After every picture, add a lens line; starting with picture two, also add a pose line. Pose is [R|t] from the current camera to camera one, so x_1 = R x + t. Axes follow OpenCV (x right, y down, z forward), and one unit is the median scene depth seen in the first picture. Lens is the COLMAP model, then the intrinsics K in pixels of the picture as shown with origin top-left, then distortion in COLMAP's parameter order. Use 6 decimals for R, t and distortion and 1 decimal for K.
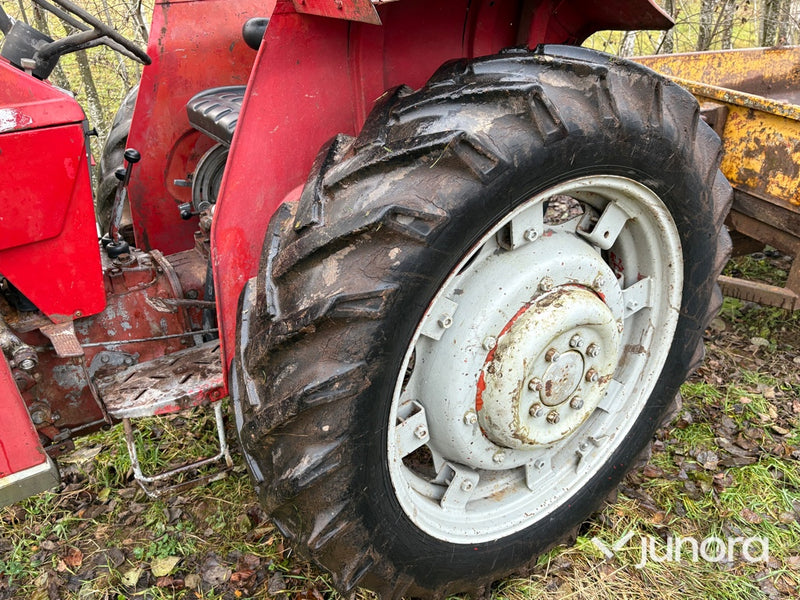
lens RADIAL K [[638.4, 0, 400.0], [0, 638.4, 300.0], [0, 0, 1]] dist [0.044526, -0.007952]
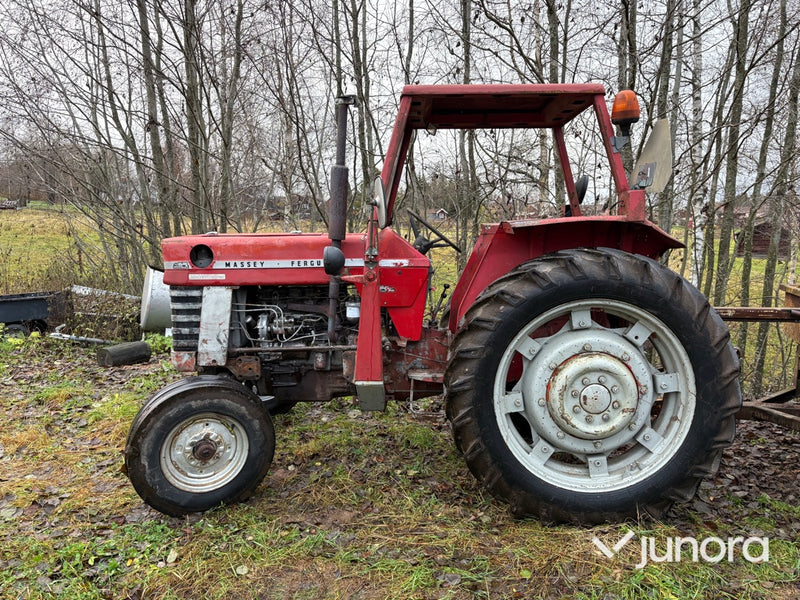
lens RADIAL K [[622.8, 0, 388.6], [0, 622.8, 300.6], [0, 0, 1]] dist [0.027277, 0.001131]
pose [[0.798383, 0.091164, -0.595208, 0.958883], [-0.297125, 0.919397, -0.257731, 0.589339], [0.523737, 0.382620, 0.761119, -1.049854]]
